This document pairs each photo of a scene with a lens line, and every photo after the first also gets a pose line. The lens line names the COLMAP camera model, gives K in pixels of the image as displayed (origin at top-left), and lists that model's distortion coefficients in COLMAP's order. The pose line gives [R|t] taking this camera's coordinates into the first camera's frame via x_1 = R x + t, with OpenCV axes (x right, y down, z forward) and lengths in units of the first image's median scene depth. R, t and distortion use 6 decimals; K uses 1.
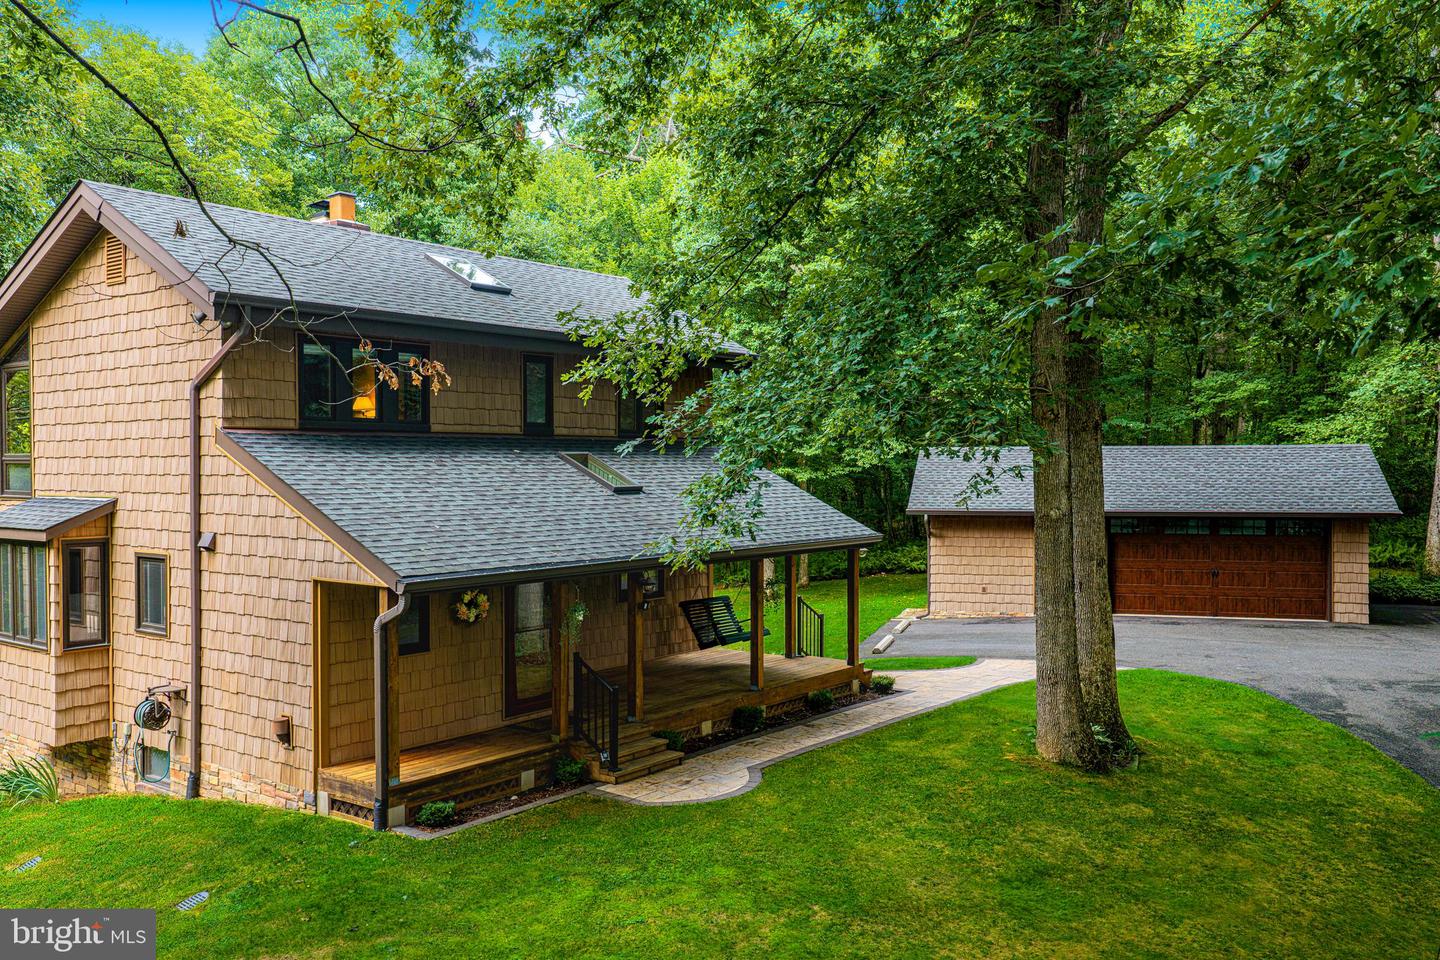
lens RADIAL K [[1195.1, 0, 728.7], [0, 1195.1, 474.7], [0, 0, 1]] dist [0.038660, -0.066056]
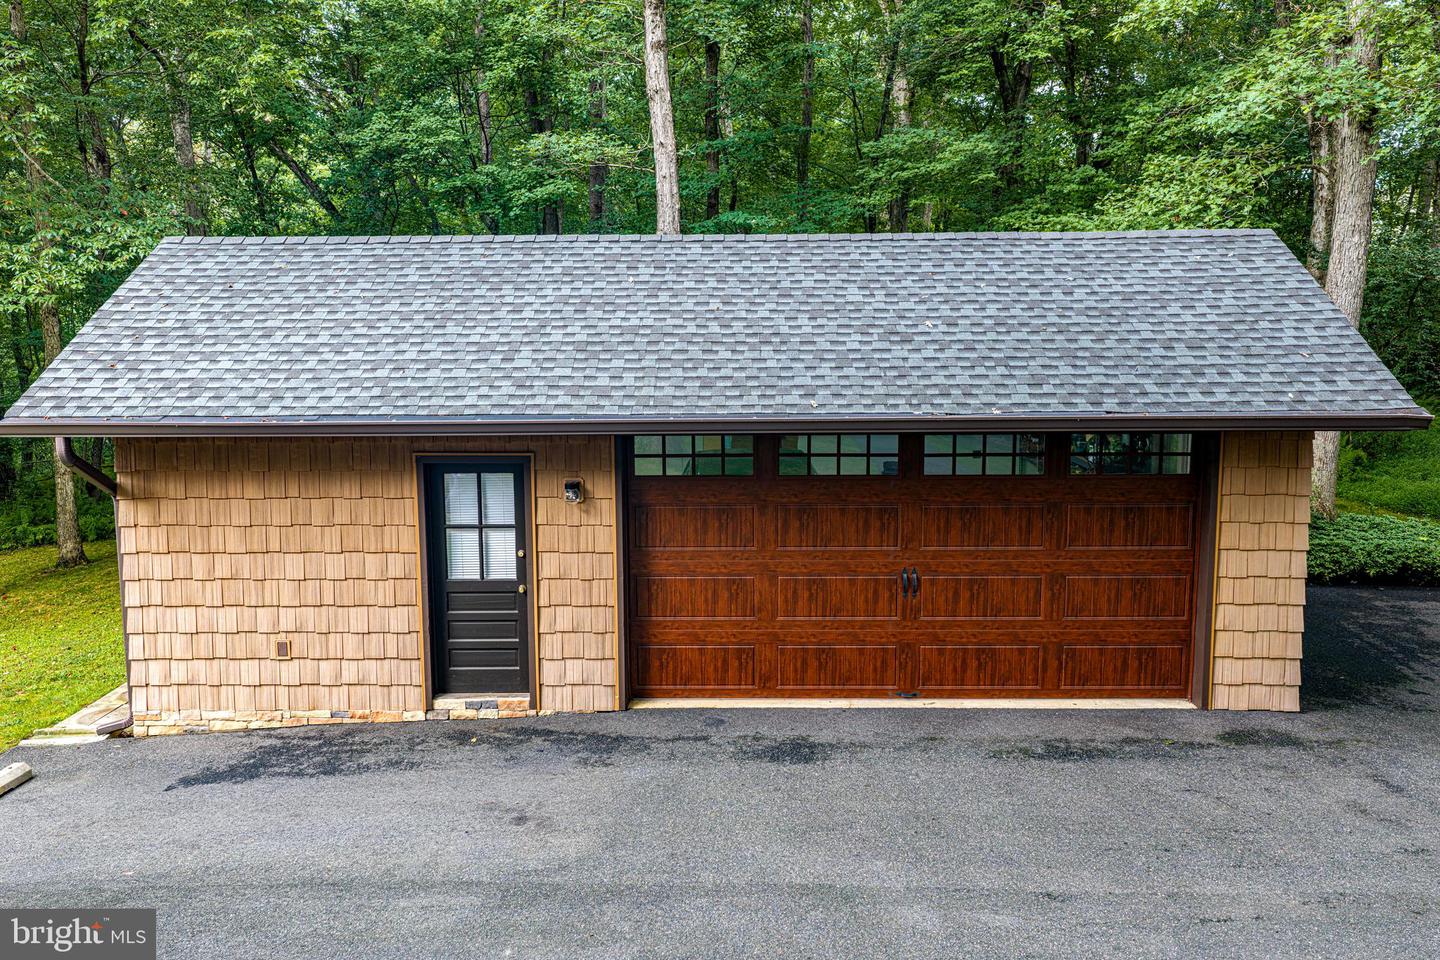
lens RADIAL K [[1195.1, 0, 728.7], [0, 1195.1, 474.7], [0, 0, 1]] dist [0.038660, -0.066056]
pose [[0.967541, -0.036307, 0.250091, 0.256257], [0.004798, 0.992086, 0.125465, 0.004443], [-0.252667, -0.120193, 0.960059, 0.654186]]
